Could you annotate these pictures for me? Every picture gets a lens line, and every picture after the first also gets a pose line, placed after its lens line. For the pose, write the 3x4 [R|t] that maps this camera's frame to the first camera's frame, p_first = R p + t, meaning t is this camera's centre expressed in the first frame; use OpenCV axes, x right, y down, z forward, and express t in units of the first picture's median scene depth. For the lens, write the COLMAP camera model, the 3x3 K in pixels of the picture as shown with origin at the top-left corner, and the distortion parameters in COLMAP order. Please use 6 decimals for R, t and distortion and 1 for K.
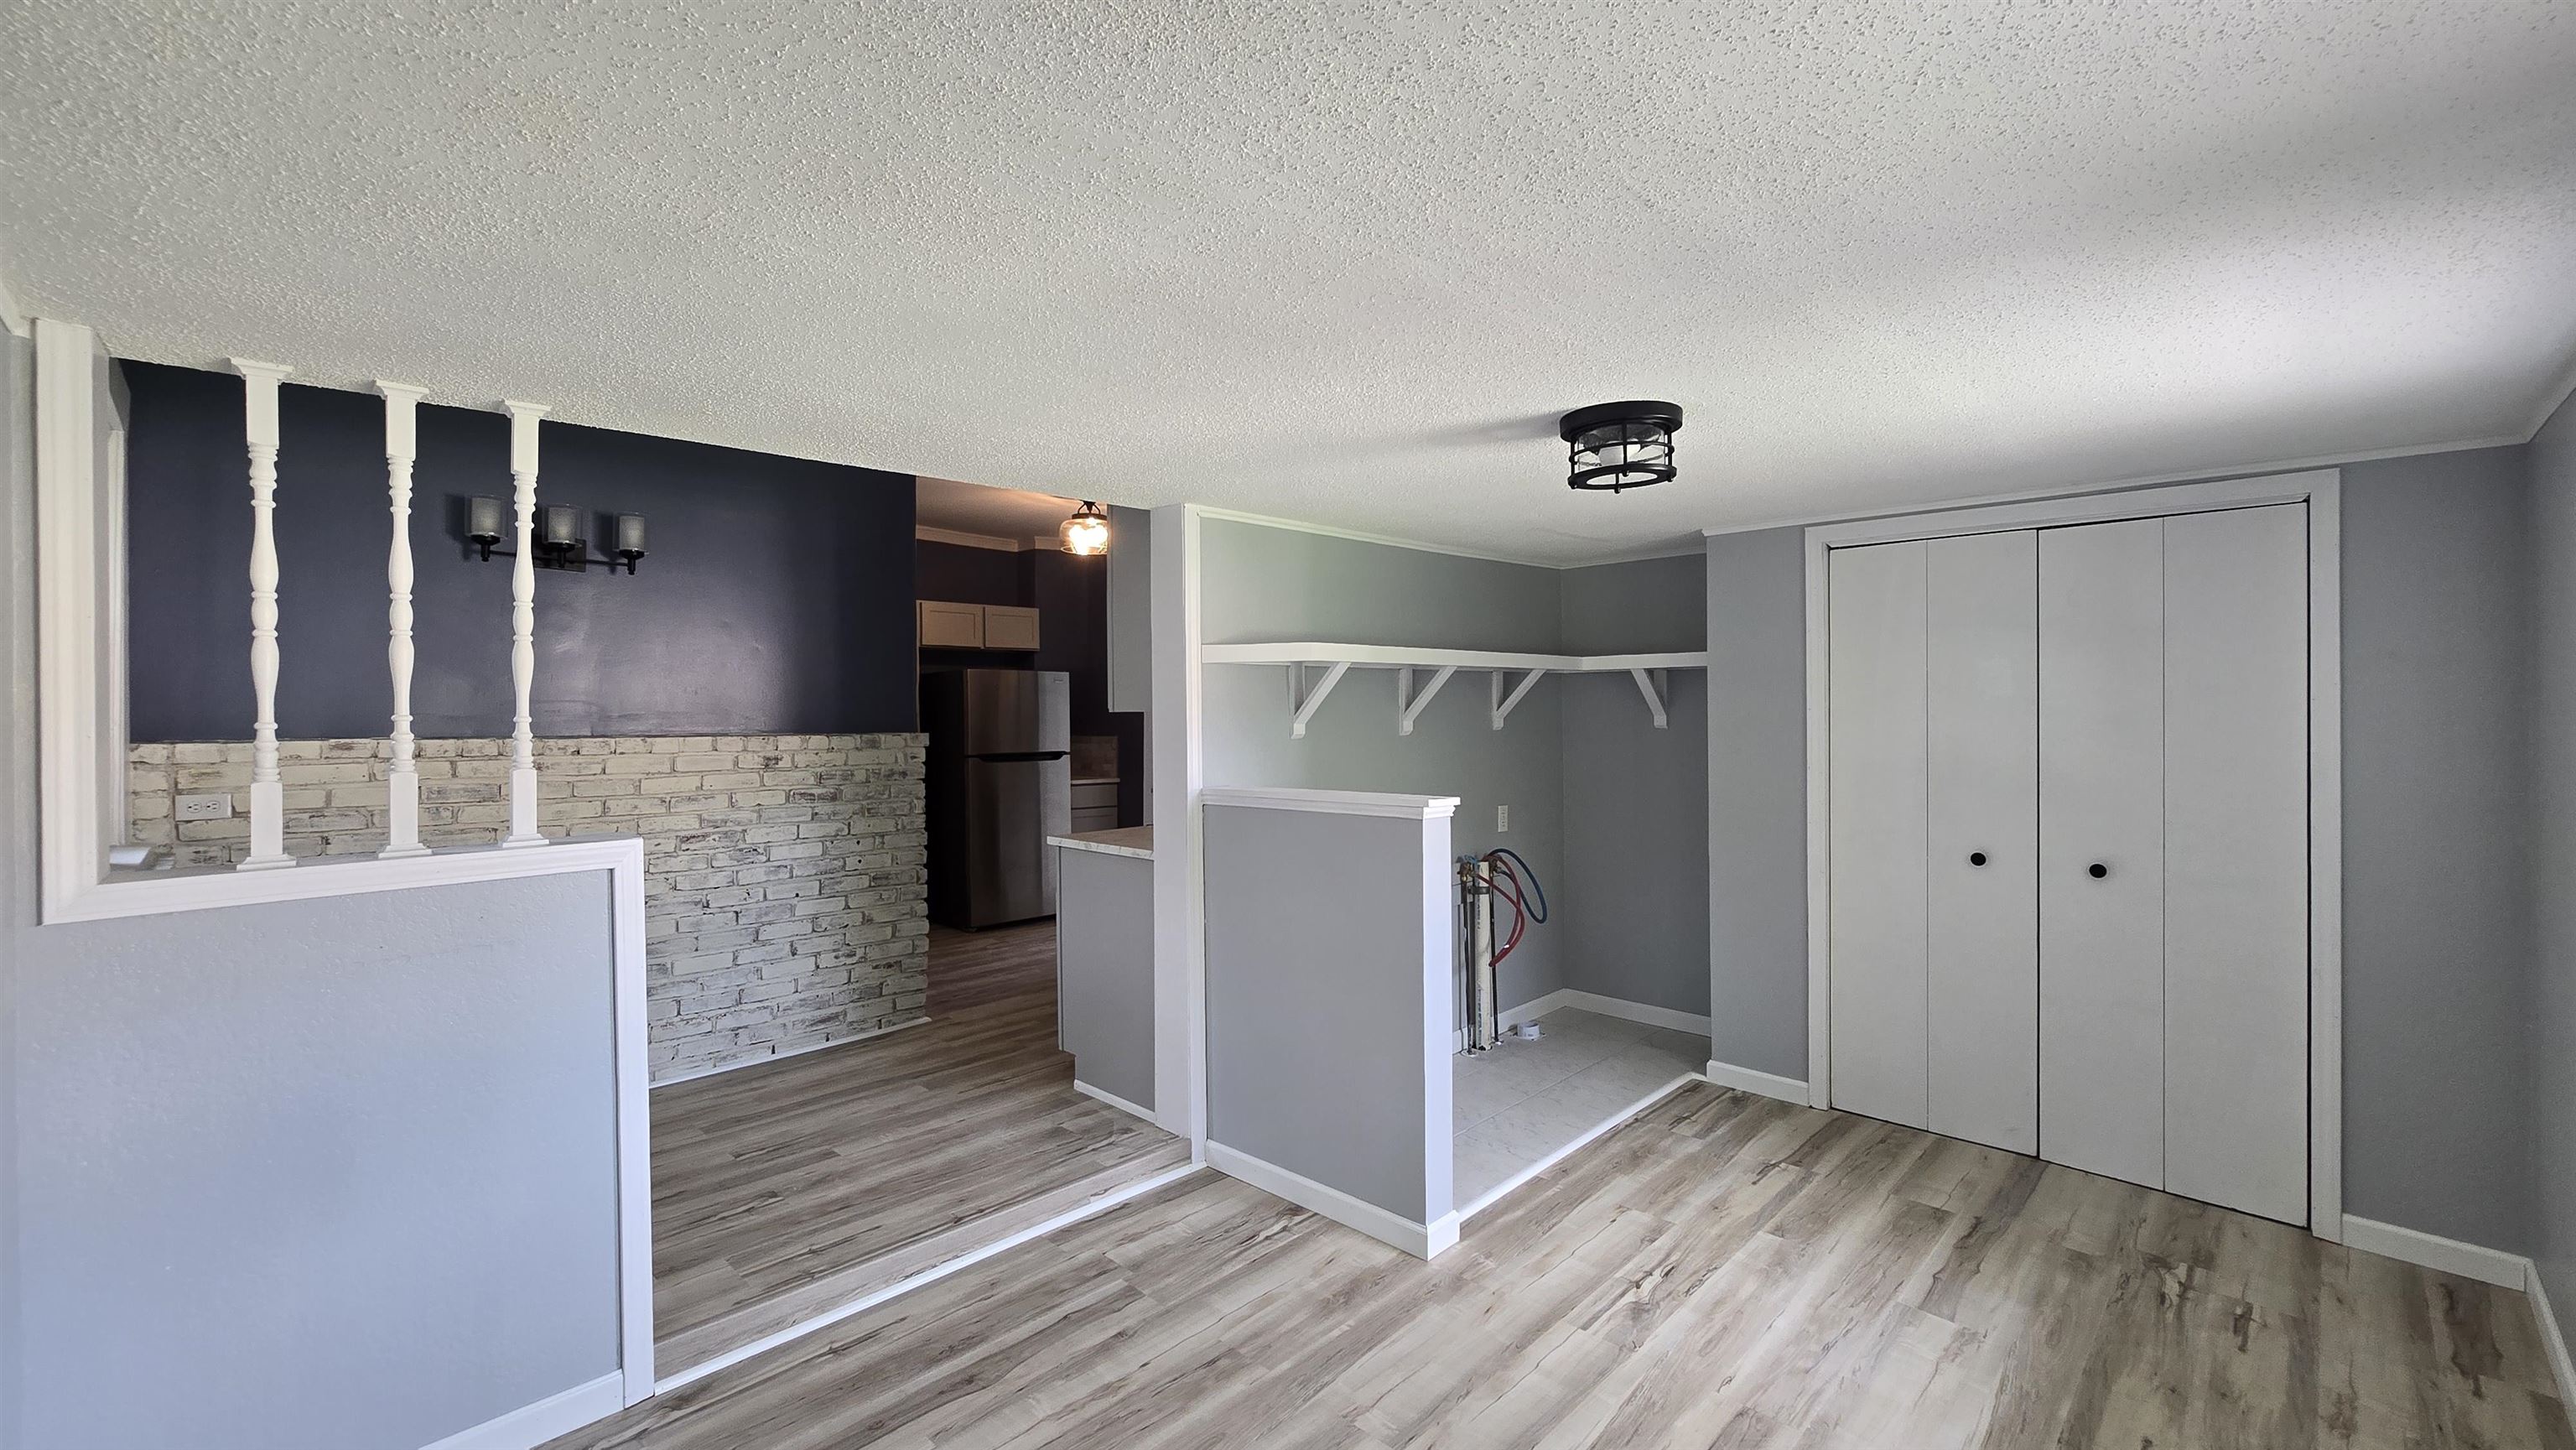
lens RADIAL K [[1056.7, 0, 1279.7], [0, 1056.7, 719.1], [0, 0, 1]] dist [-0.004055, -0.000497]
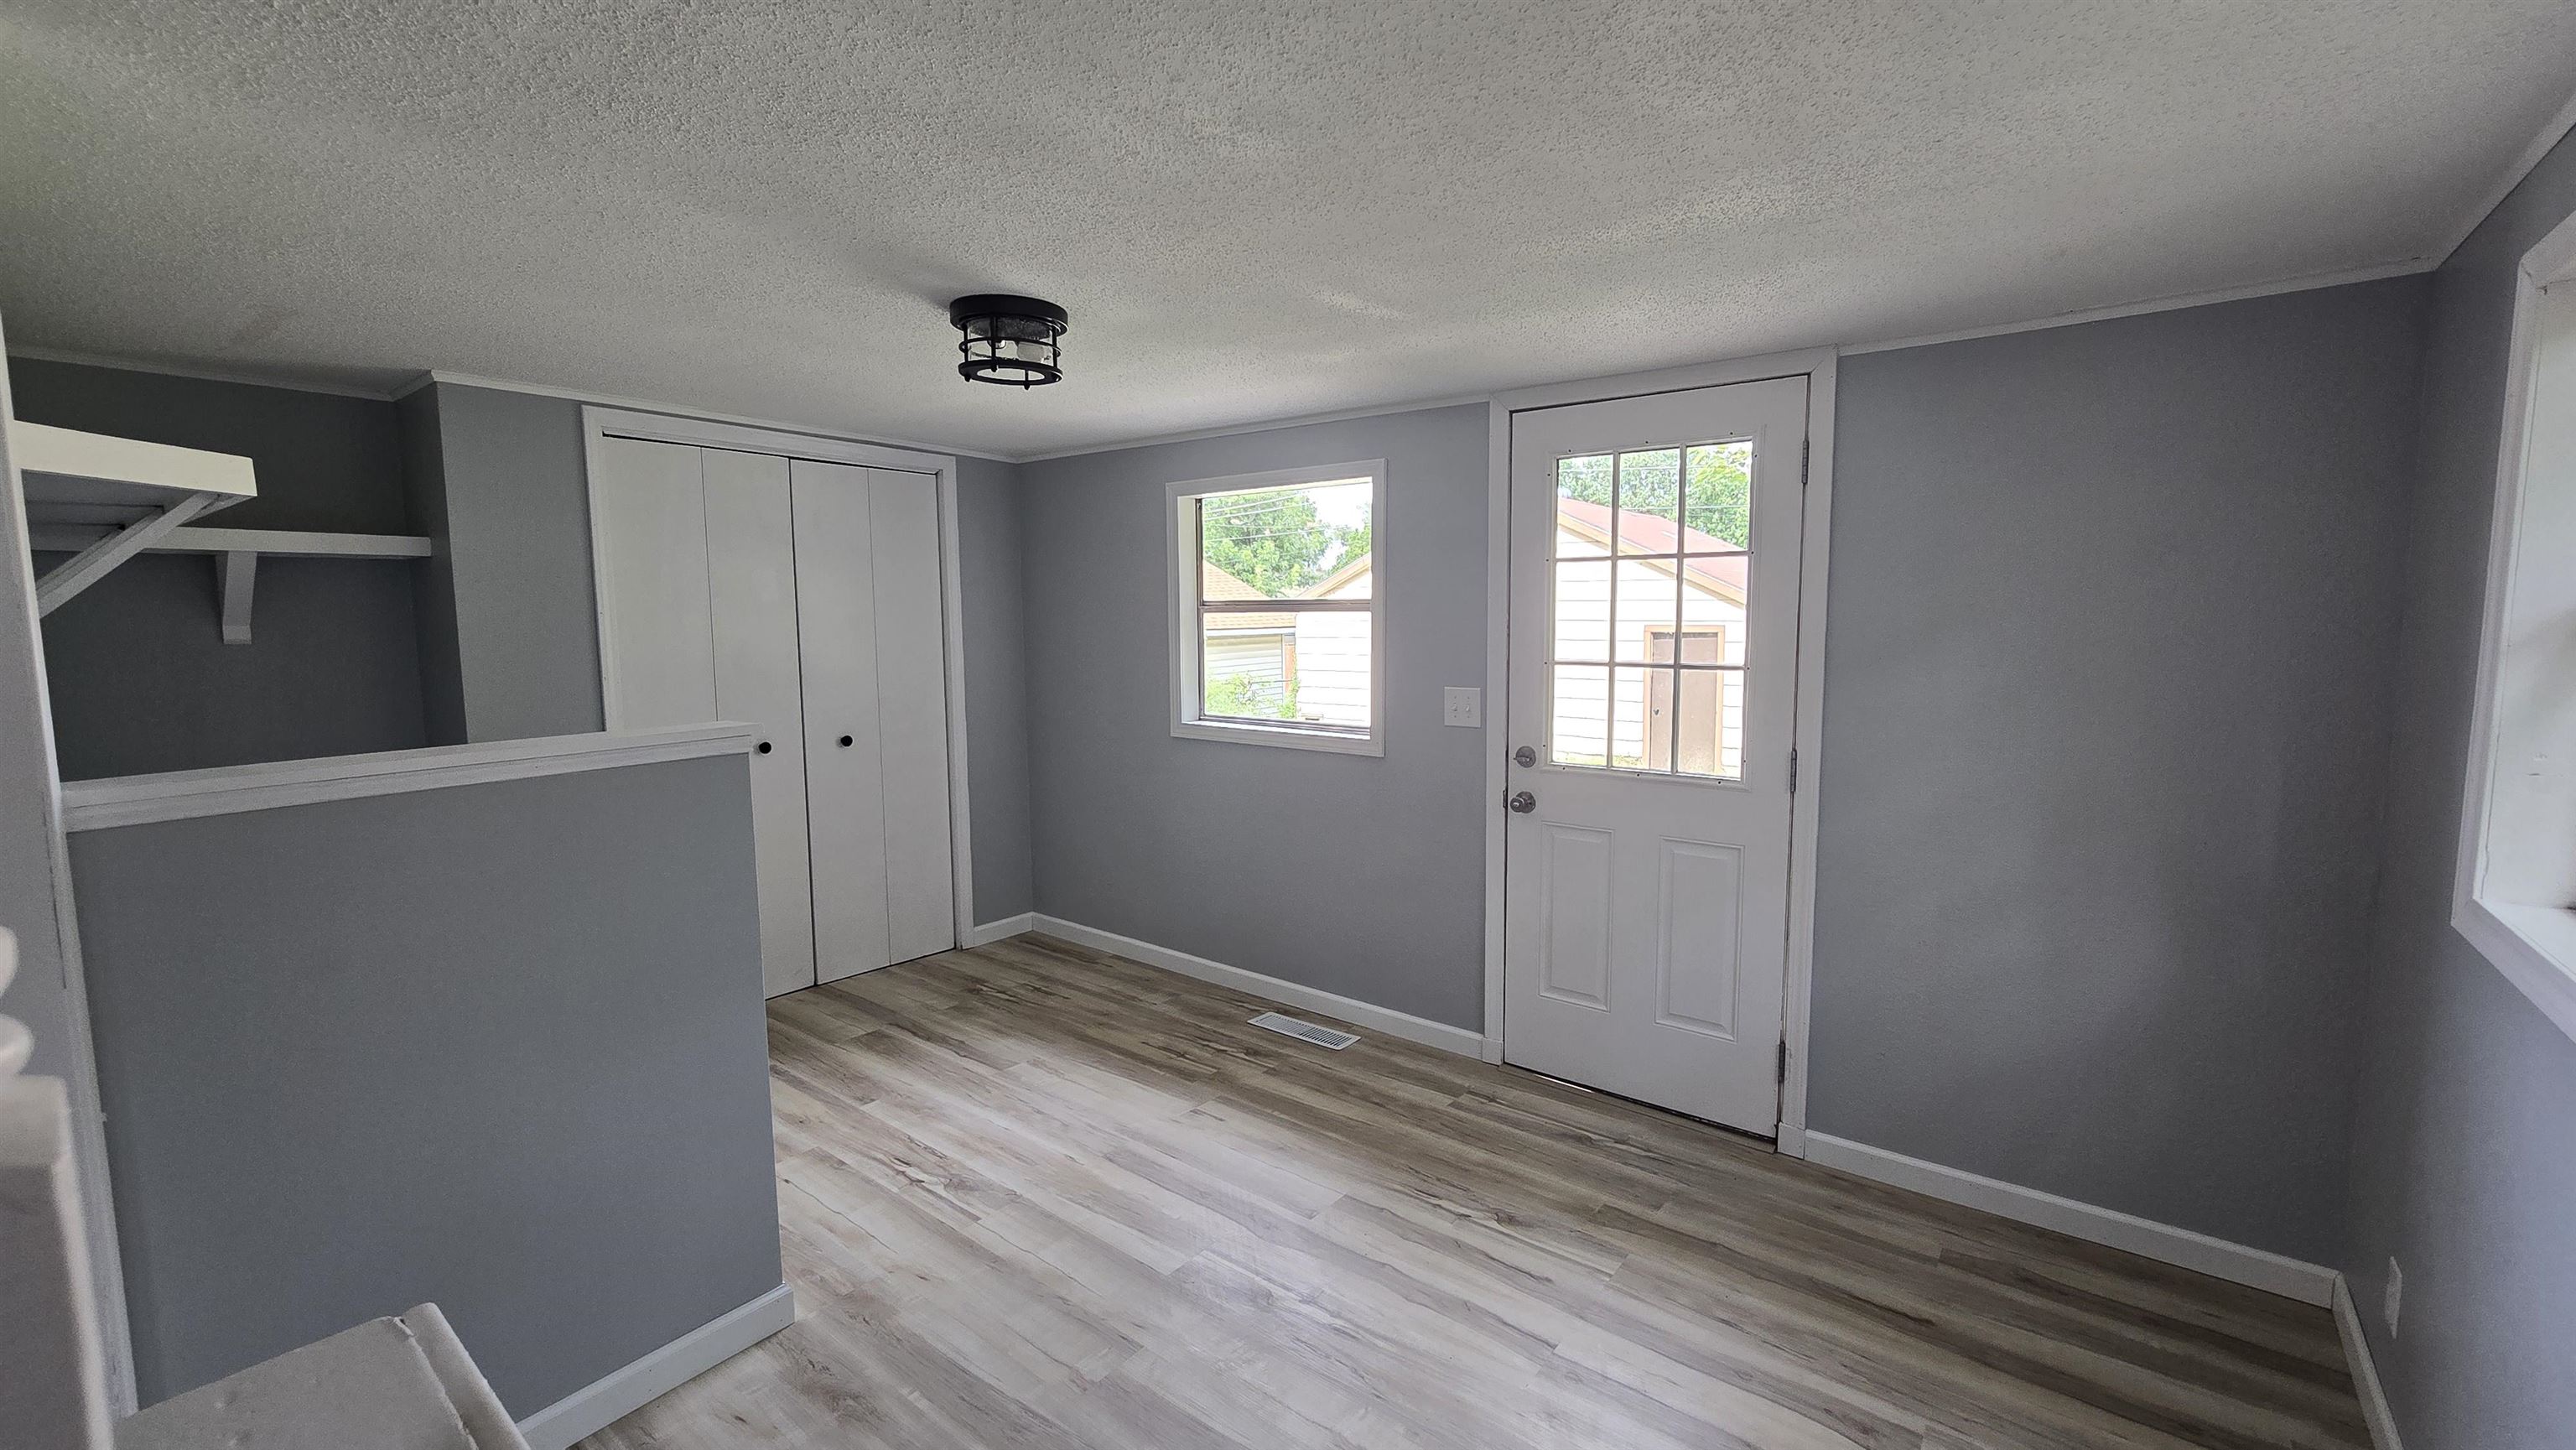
lens RADIAL K [[1056.7, 0, 1279.7], [0, 1056.7, 719.1], [0, 0, 1]] dist [-0.004055, -0.000497]
pose [[-0.129833, -0.086254, 0.987777, -0.663027], [0.019863, 0.995783, 0.089564, 0.017000], [-0.991337, 0.031249, -0.127572, 0.780705]]
